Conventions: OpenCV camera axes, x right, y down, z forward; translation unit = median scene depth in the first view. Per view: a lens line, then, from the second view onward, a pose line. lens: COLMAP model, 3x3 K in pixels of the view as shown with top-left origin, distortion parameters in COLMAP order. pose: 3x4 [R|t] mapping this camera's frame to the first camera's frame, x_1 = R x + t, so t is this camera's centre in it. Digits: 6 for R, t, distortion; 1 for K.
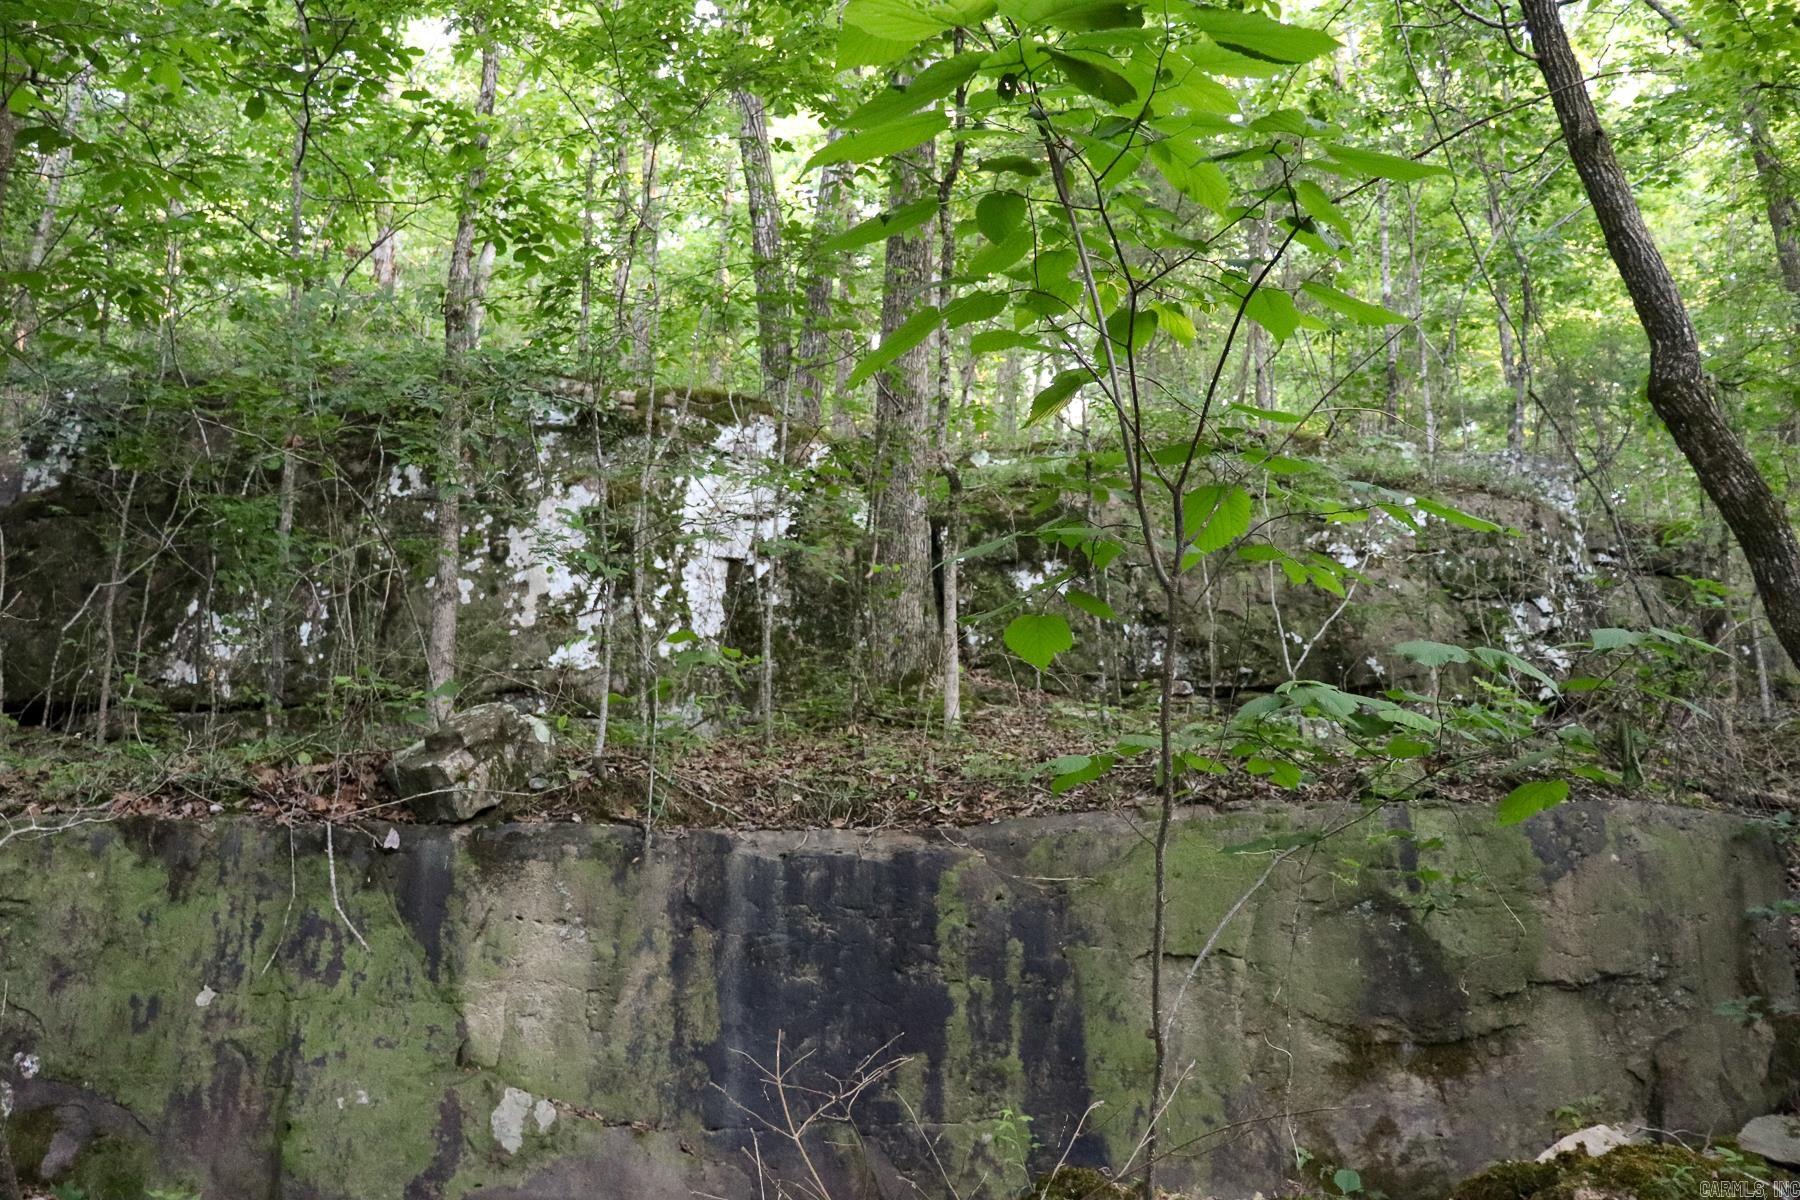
lens RADIAL K [[1477.3, 0, 900.0], [0, 1477.3, 600.0], [0, 0, 1]] dist [-0.181239, 0.172973]
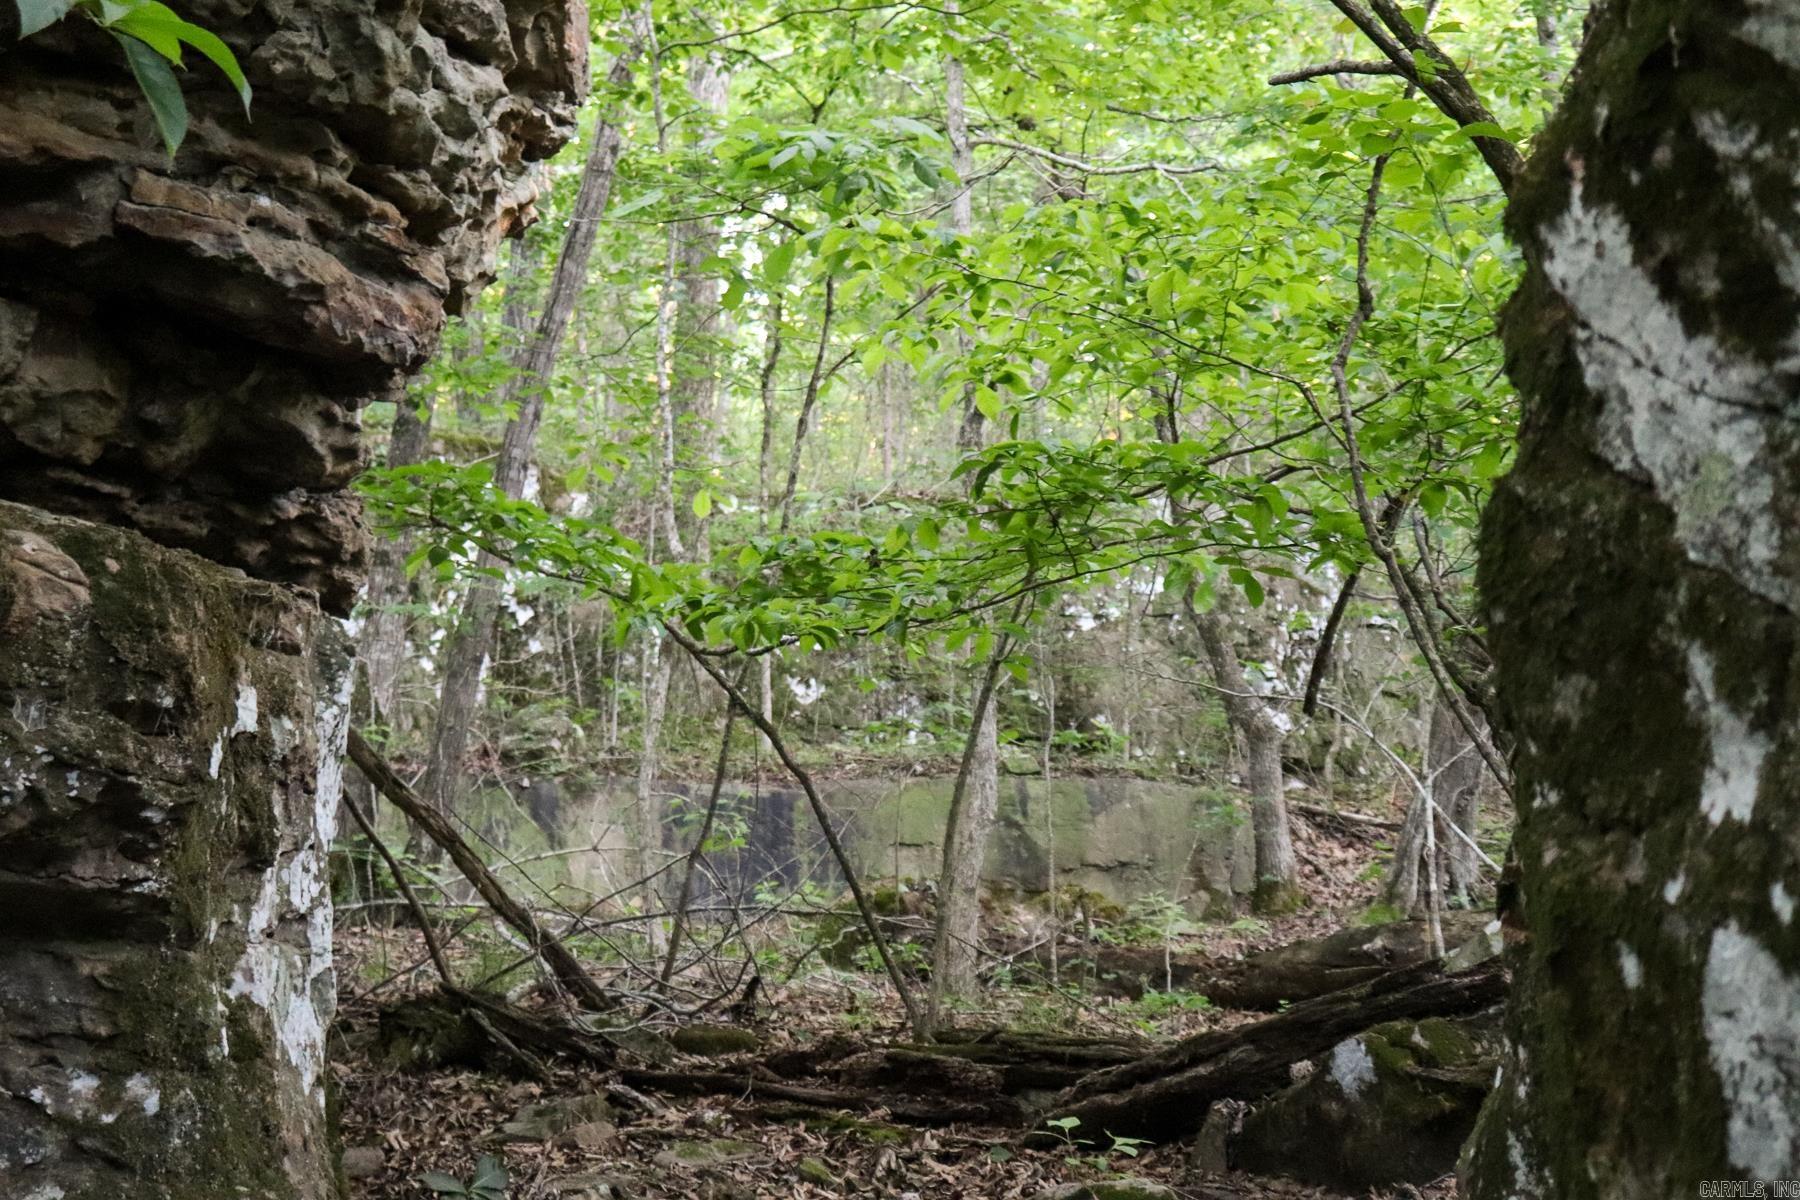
lens RADIAL K [[3354.1, 0, 900.0], [0, 3354.1, 600.0], [0, 0, 1]] dist [-0.024469, -0.013846]
pose [[0.984930, 0.027704, 0.170722, -0.285163], [-0.027483, 0.999616, -0.003659, -0.037351], [-0.170758, -0.001088, 0.985312, -1.633998]]
